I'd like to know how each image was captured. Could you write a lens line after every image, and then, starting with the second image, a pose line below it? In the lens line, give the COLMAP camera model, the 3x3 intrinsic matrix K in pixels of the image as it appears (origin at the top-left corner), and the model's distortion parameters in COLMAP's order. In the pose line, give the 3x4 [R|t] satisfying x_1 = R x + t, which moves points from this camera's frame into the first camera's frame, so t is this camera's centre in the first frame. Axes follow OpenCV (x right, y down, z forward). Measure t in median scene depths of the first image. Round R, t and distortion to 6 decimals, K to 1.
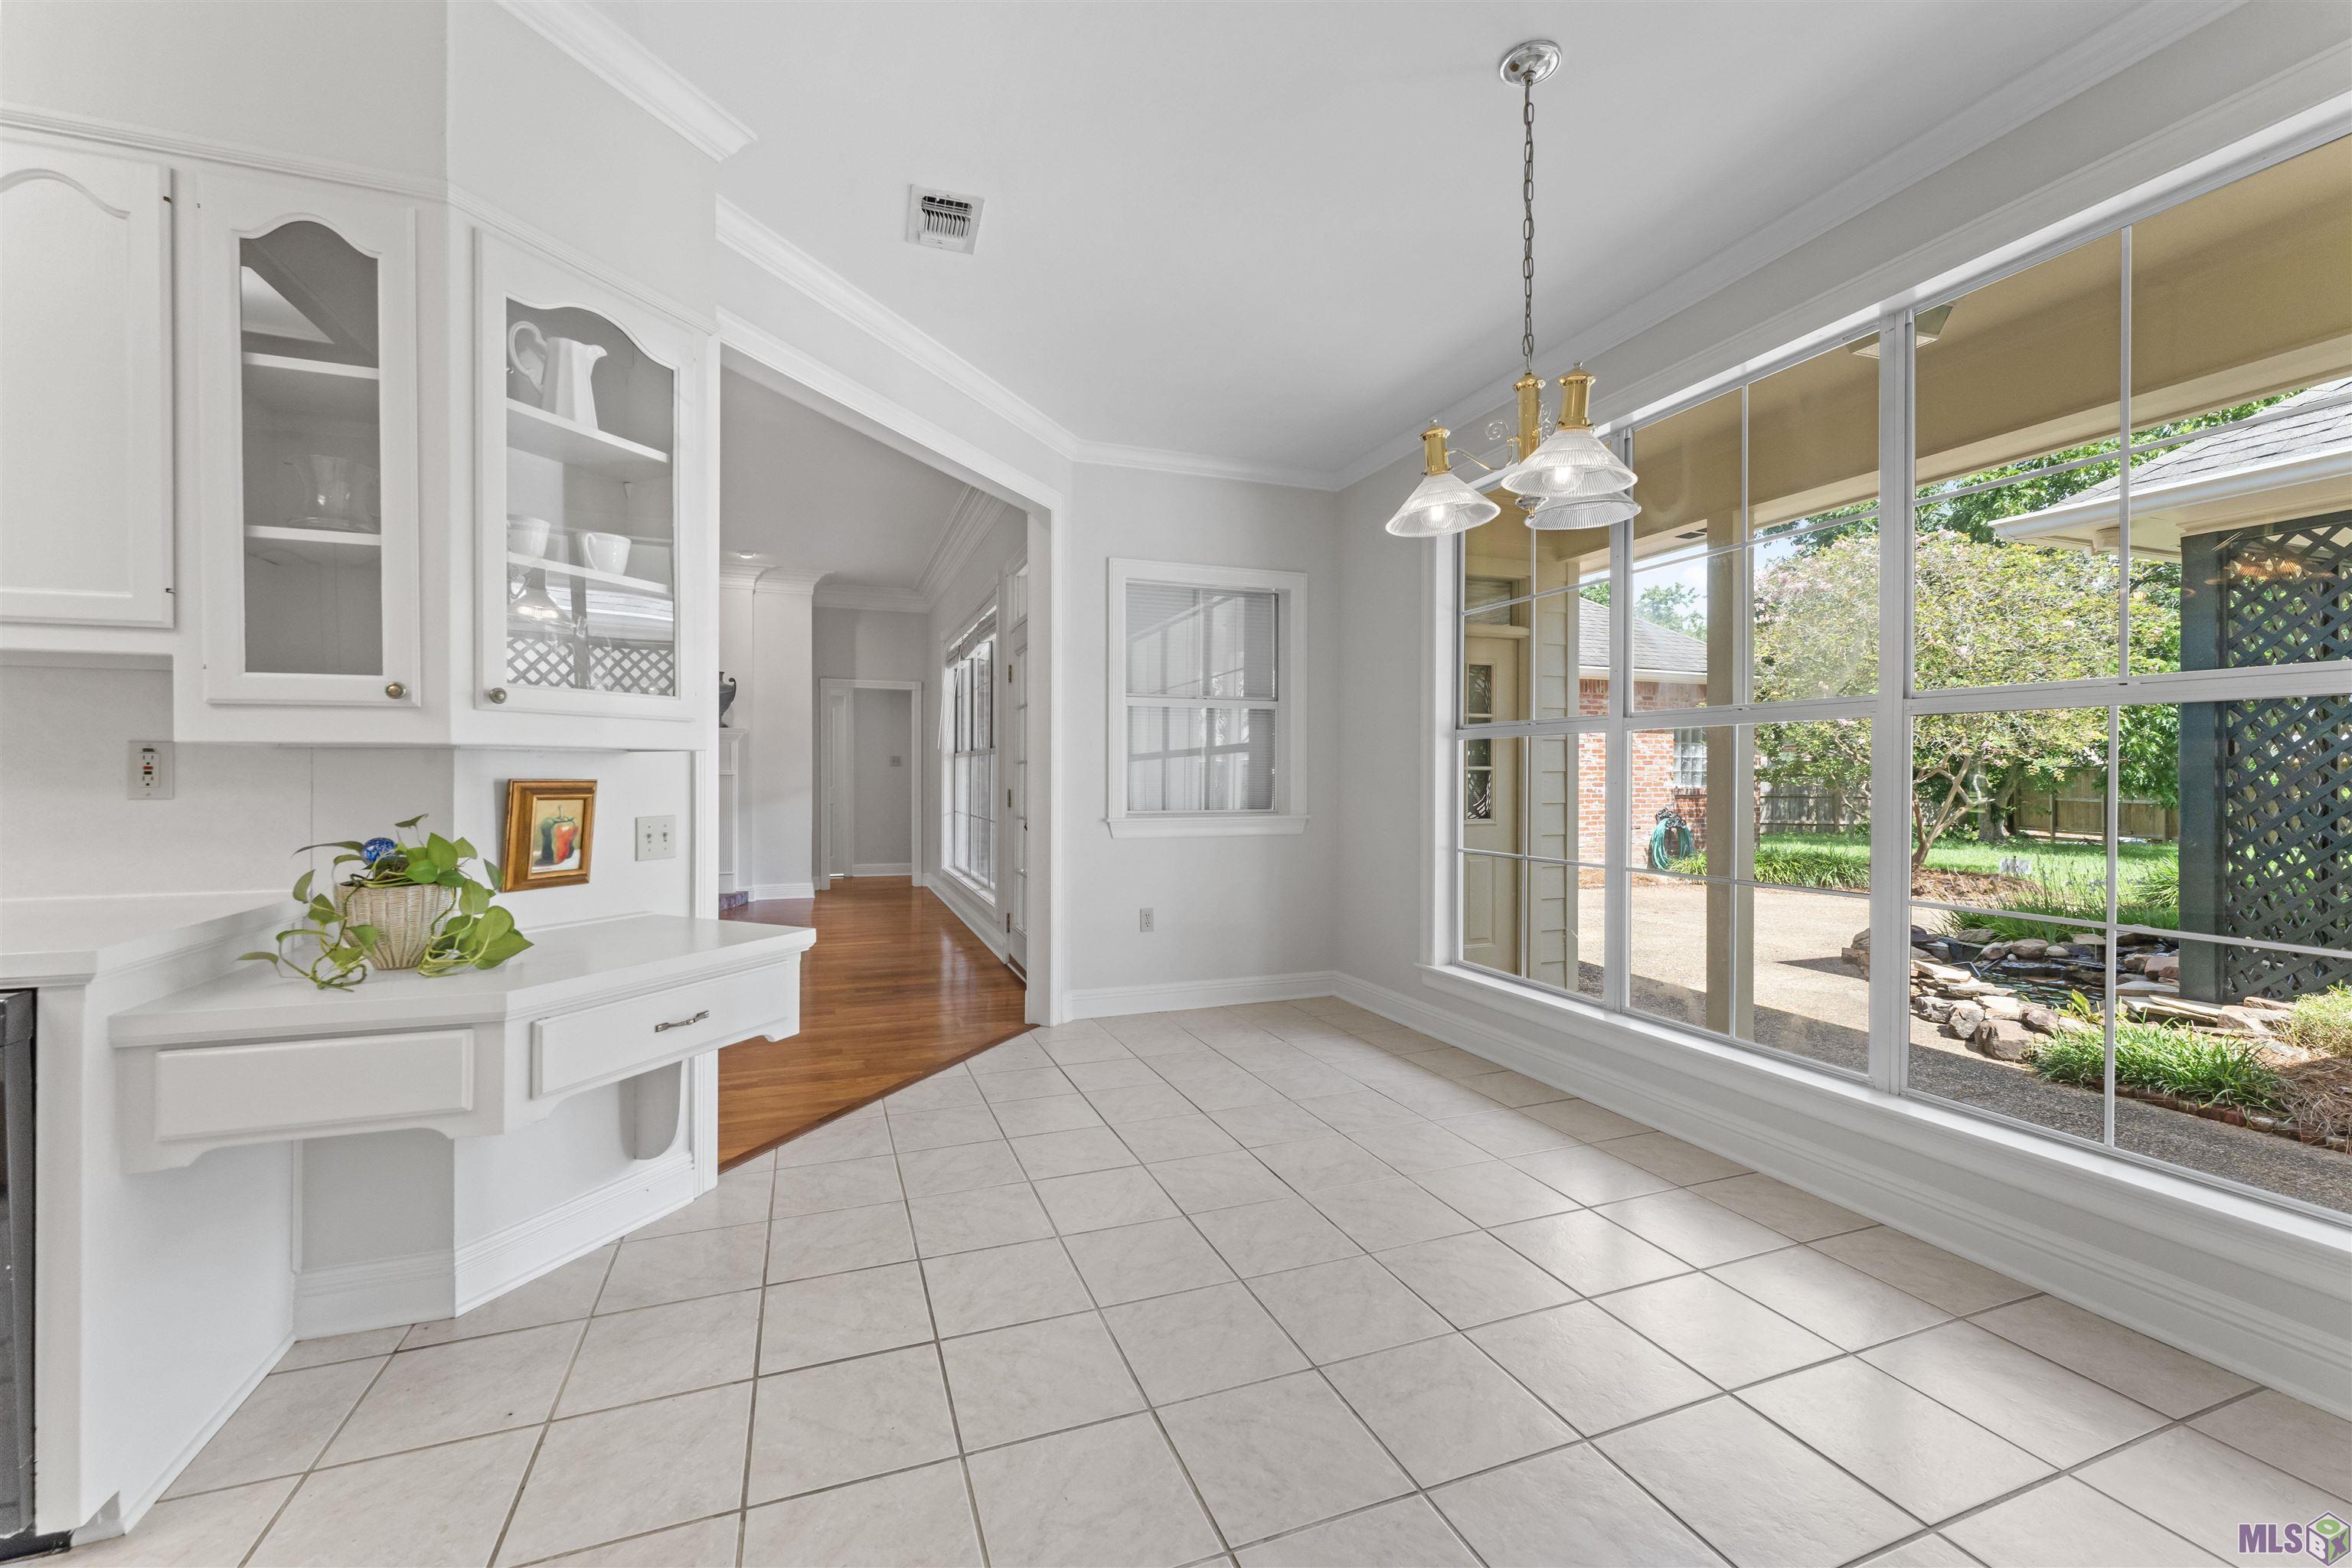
lens RADIAL K [[939.6, 0, 1179.1], [0, 939.6, 782.0], [0, 0, 1]] dist [0.001717, -0.000535]
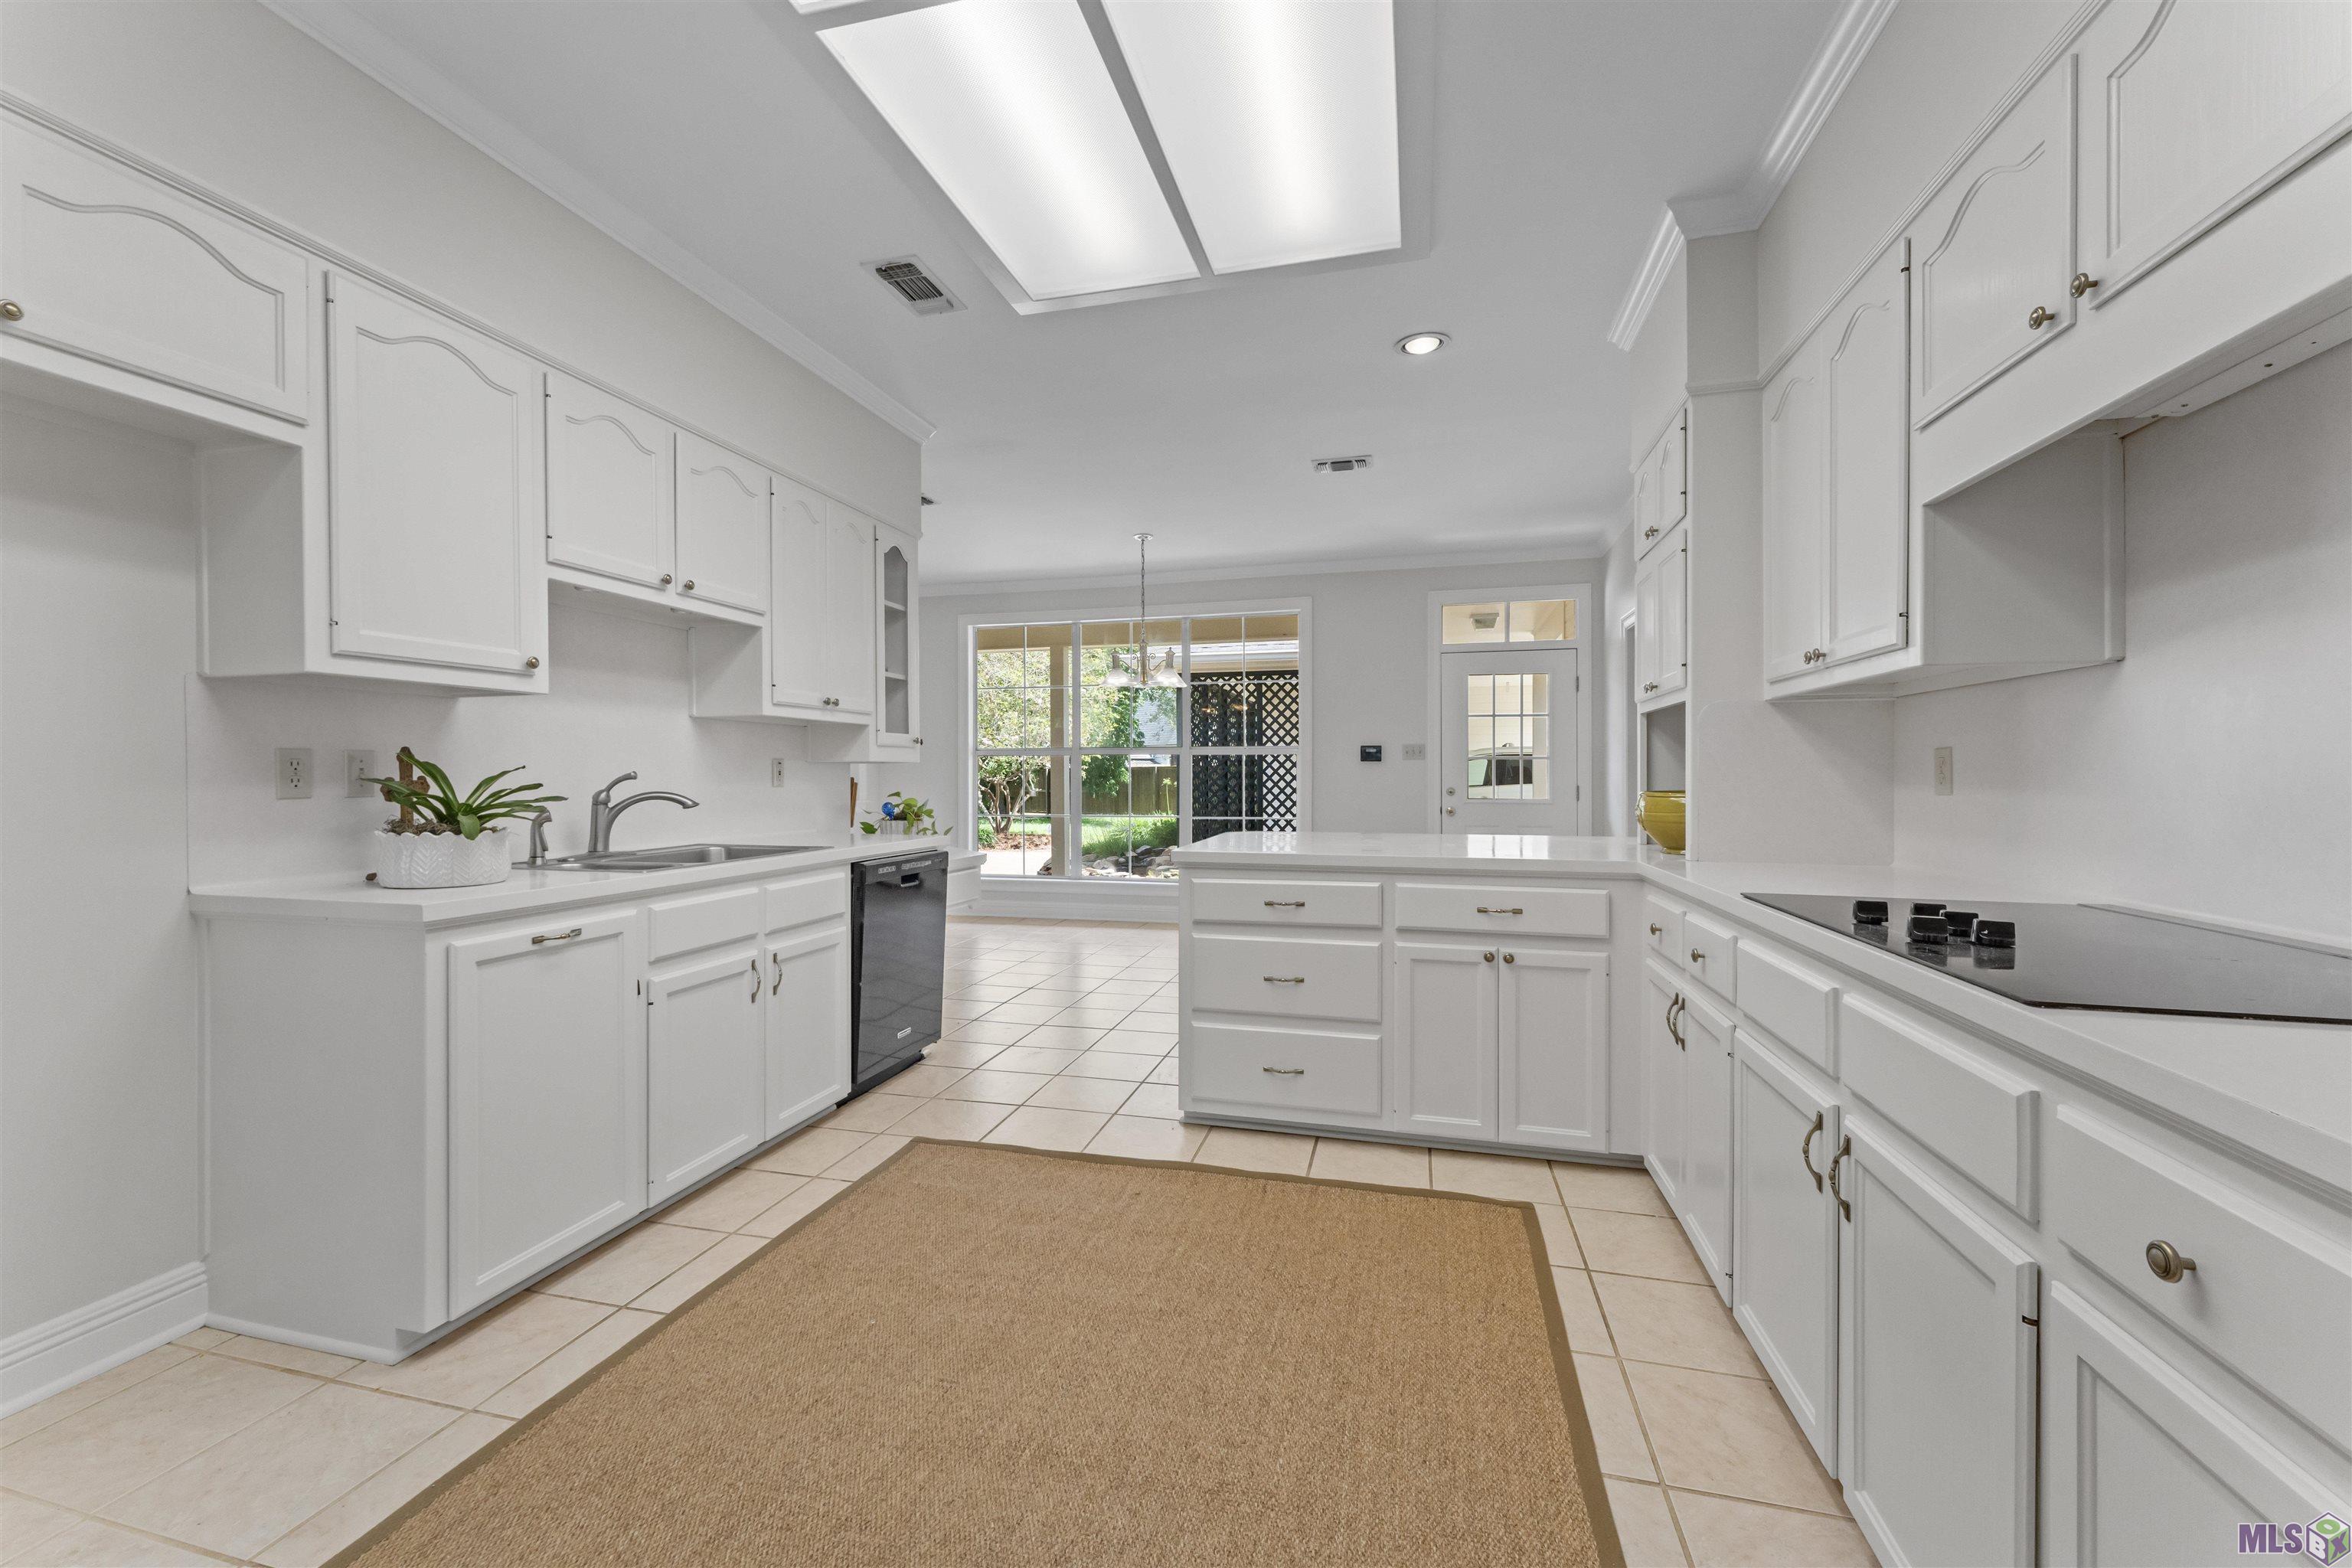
lens RADIAL K [[939.6, 0, 1174.7], [0, 939.6, 783.5], [0, 0, 1]] dist [0.001717, -0.000535]
pose [[0.576641, -0.007347, 0.816965, -2.283500], [0.007476, 0.999965, 0.003716, 0.010387], [-0.816964, 0.003965, 0.576676, -0.900161]]
